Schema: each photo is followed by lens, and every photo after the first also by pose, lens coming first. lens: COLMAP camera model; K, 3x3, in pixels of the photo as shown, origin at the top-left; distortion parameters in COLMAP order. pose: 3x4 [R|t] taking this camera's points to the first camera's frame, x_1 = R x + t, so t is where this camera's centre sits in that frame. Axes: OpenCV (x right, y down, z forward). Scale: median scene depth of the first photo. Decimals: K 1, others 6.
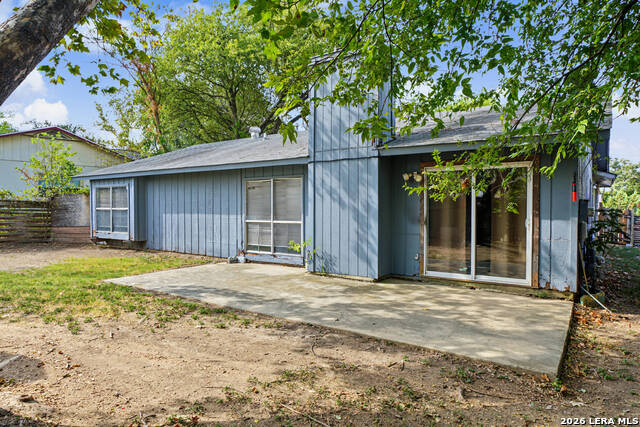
lens RADIAL K [[409.0, 0, 318.5], [0, 409.0, 212.4], [0, 0, 1]] dist [-0.002071, -0.000076]
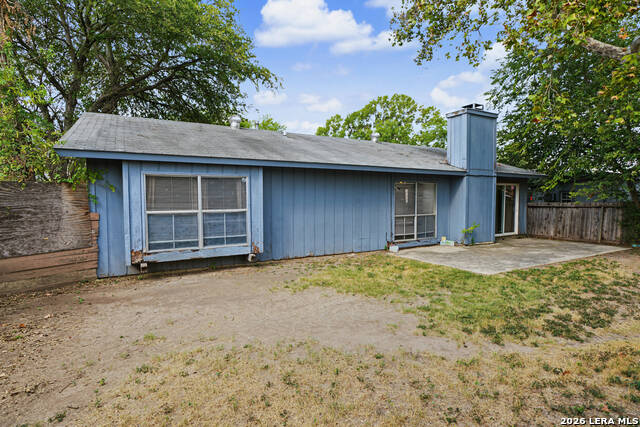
lens RADIAL K [[334.3, 0, 317.7], [0, 334.3, 213.1], [0, 0, 1]] dist [-0.002354, -0.000065]
pose [[0.424412, -0.042557, 0.904469, -1.611768], [0.016777, 0.999093, 0.039136, -0.041641], [-0.905314, -0.001435, 0.424741, 1.100904]]
